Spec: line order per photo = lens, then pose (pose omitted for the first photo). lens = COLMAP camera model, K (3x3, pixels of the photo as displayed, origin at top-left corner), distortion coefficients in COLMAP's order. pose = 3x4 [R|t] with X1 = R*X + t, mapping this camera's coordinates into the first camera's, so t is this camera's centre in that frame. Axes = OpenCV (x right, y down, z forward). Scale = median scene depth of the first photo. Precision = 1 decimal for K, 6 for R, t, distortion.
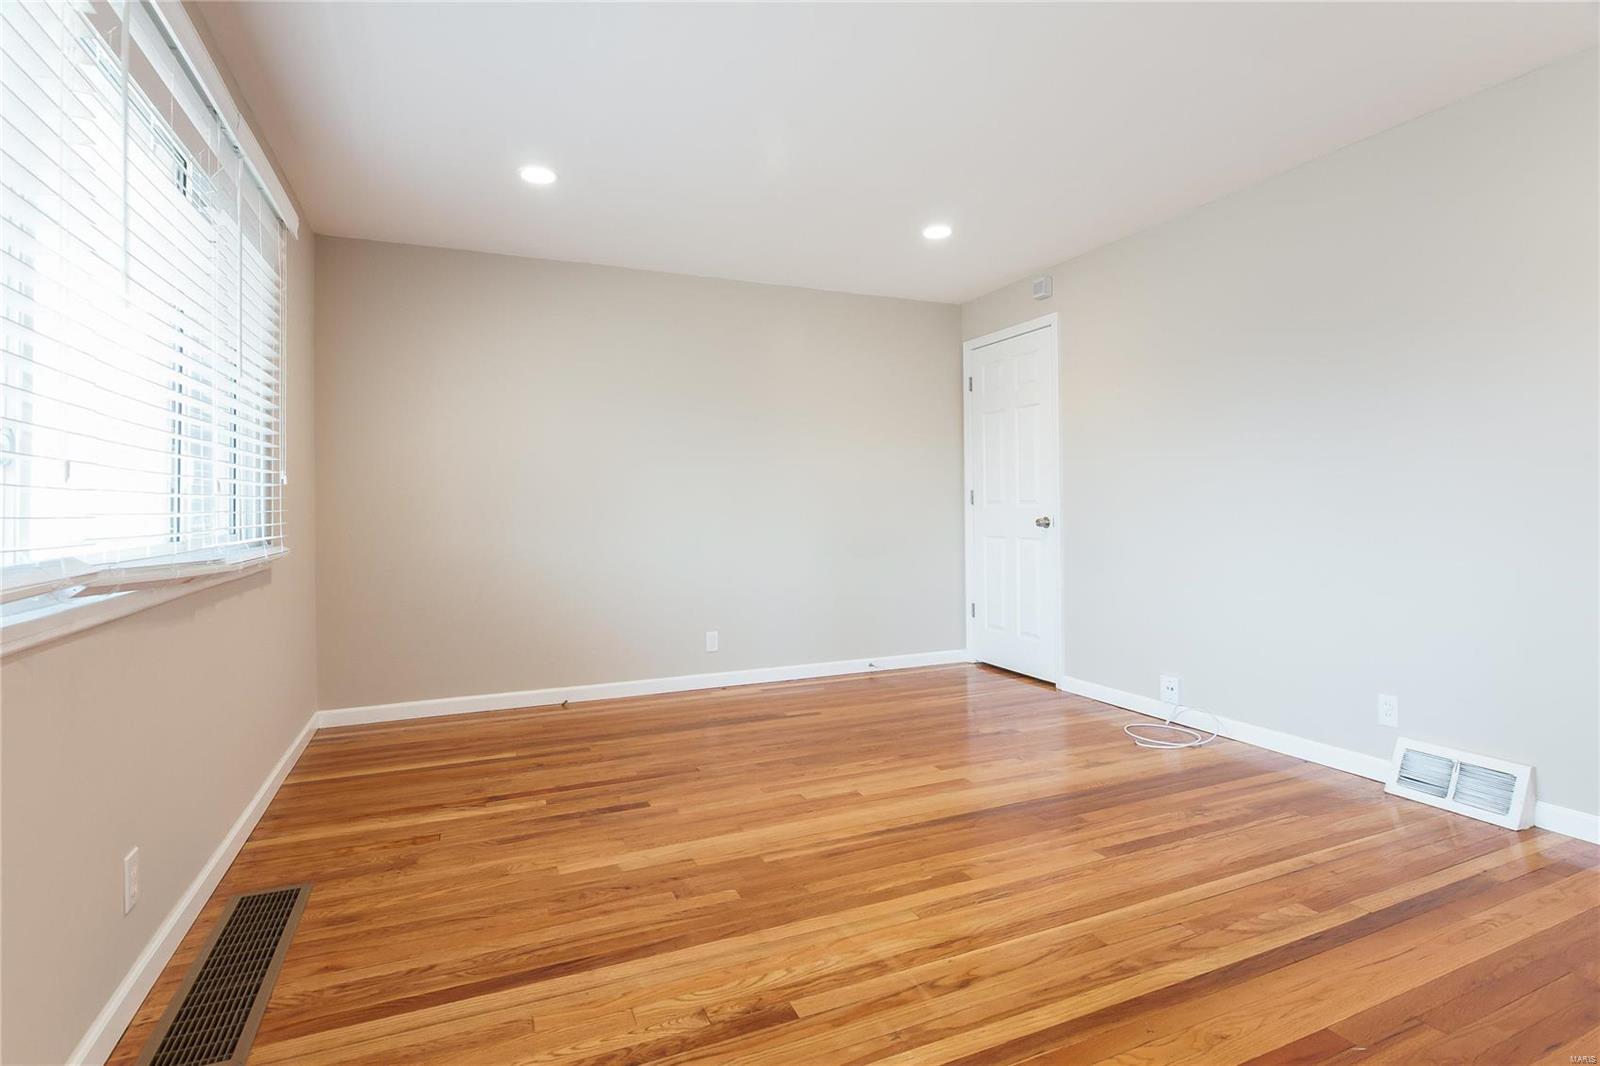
lens RADIAL K [[777.4, 0, 799.3], [0, 777.4, 528.4], [0, 0, 1]] dist [-0.002502, -0.002040]
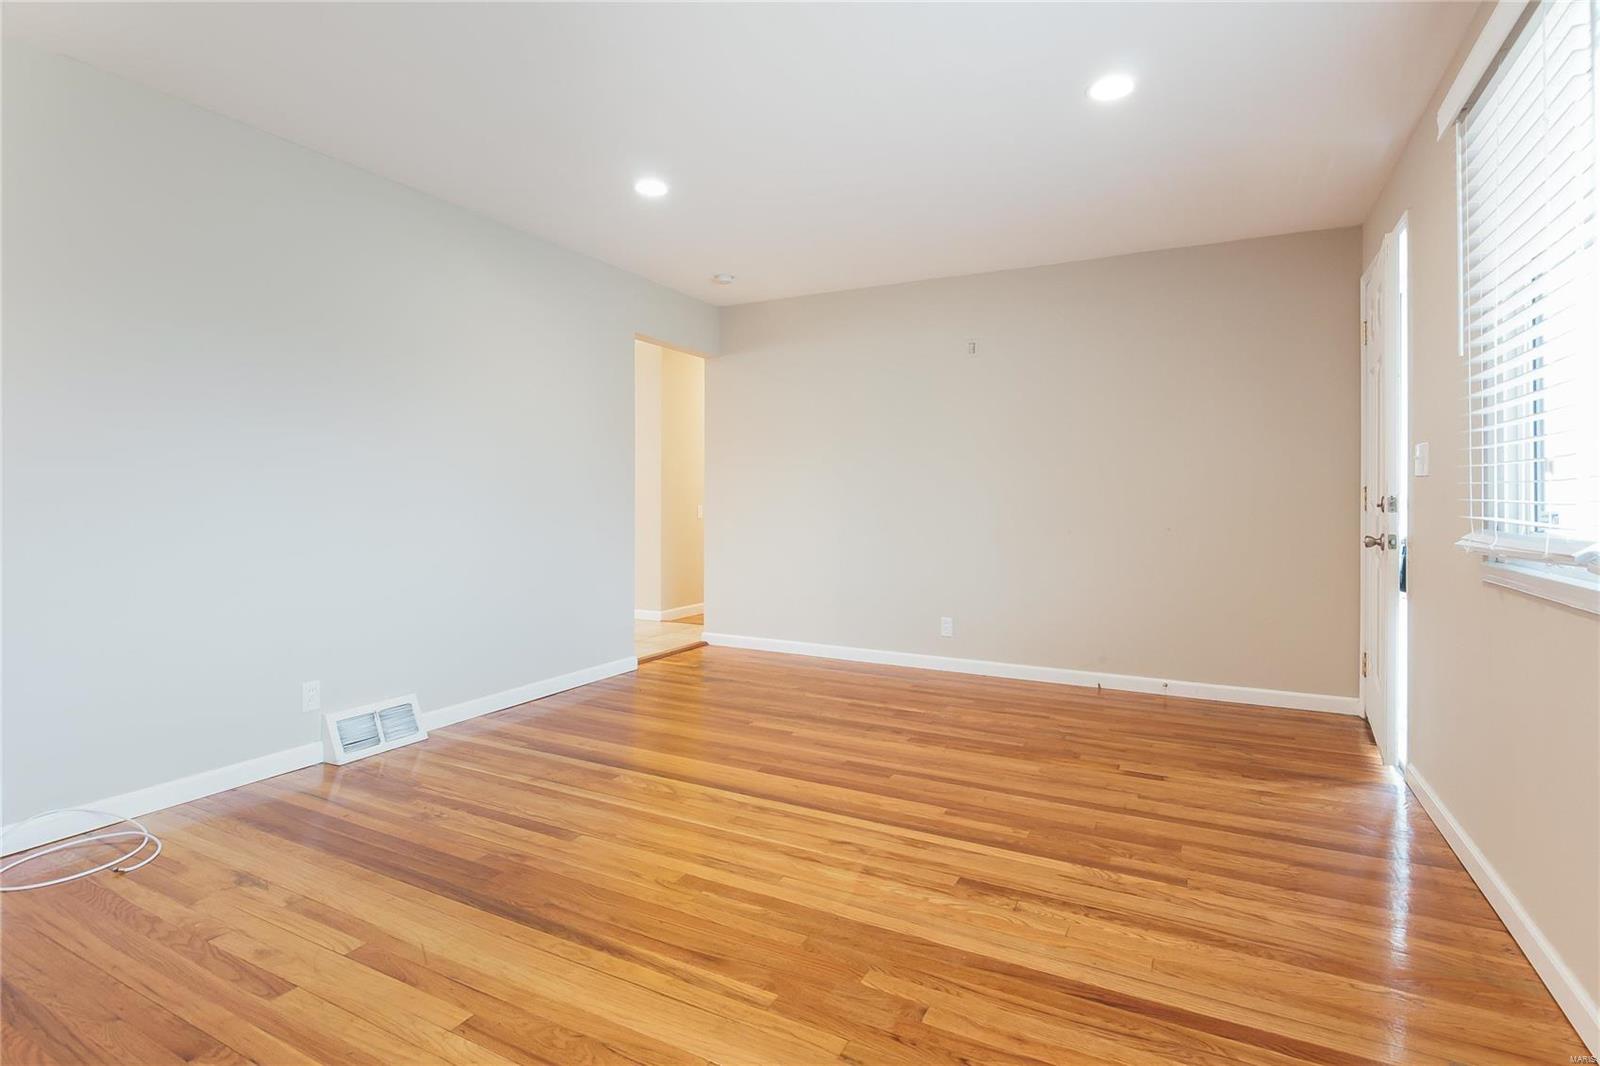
lens RADIAL K [[777.4, 0, 799.7], [0, 777.4, 523.1], [0, 0, 1]] dist [-0.002502, -0.002040]
pose [[-0.617749, -0.012170, 0.786281, -0.662203], [0.026028, 0.999016, 0.035912, -0.031671], [-0.785944, 0.042650, -0.616824, 1.518829]]
